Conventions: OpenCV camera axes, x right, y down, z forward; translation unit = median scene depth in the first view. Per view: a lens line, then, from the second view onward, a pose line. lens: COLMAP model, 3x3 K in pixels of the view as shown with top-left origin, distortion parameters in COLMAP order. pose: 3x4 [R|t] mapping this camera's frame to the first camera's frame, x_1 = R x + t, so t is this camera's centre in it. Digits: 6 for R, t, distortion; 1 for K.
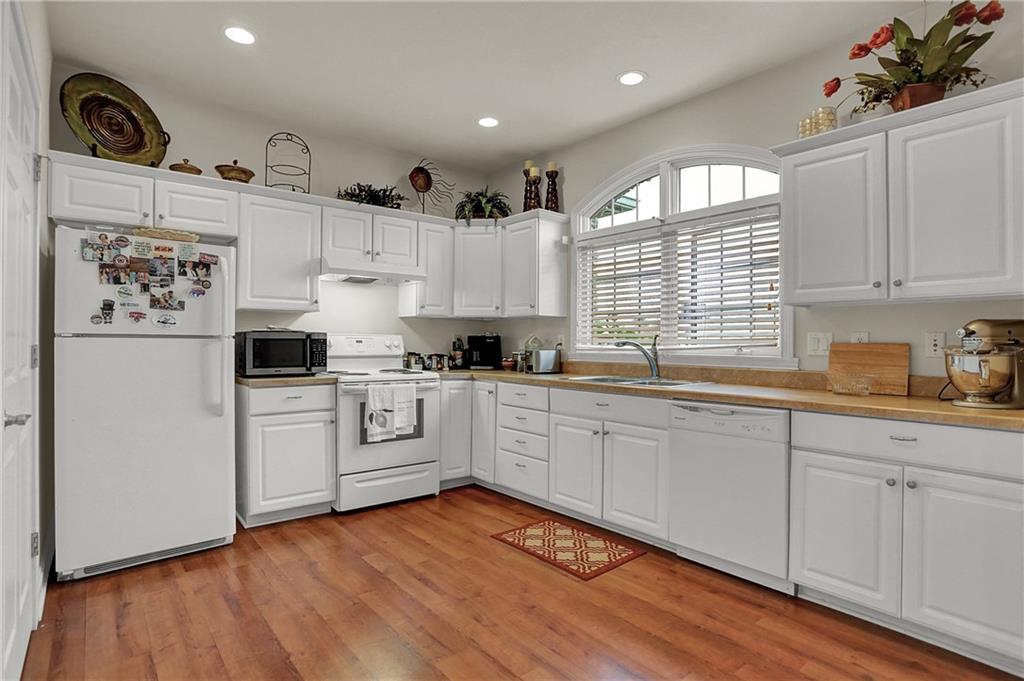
lens RADIAL K [[531.2, 0, 517.7], [0, 531.2, 343.2], [0, 0, 1]] dist [-0.020592, 0.003889]
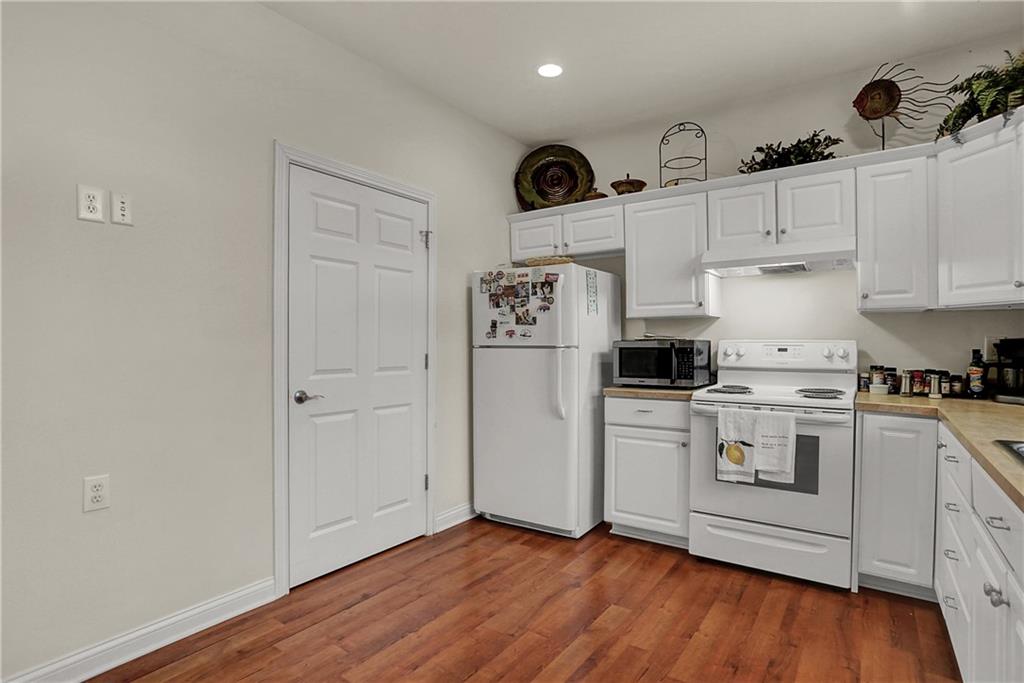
lens RADIAL K [[531.2, 0, 520.1], [0, 531.2, 342.9], [0, 0, 1]] dist [-0.020592, 0.003889]
pose [[0.260222, -0.006419, -0.965527, 0.352261], [0.002723, 0.999979, -0.005914, -0.009755], [0.965545, -0.001090, 0.260234, 0.453609]]
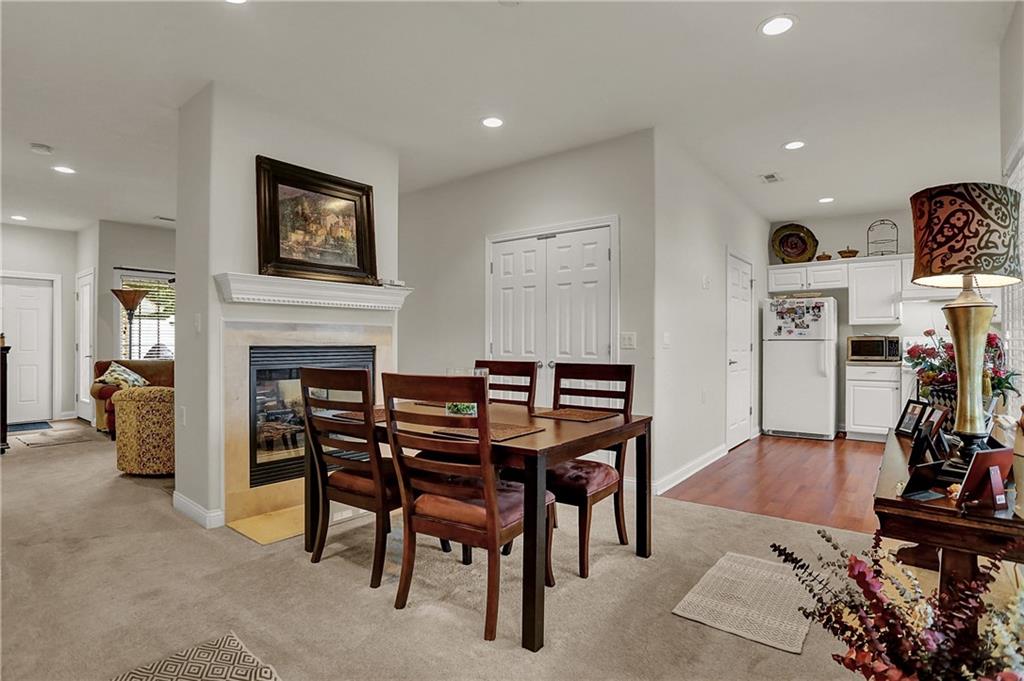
lens RADIAL K [[531.2, 0, 521.6], [0, 531.2, 341.3], [0, 0, 1]] dist [-0.020592, 0.003889]
pose [[0.219178, -0.008772, -0.975645, 0.913741], [-0.000150, 0.999959, -0.009025, 0.009811], [0.975685, 0.002125, 0.219168, -0.491438]]
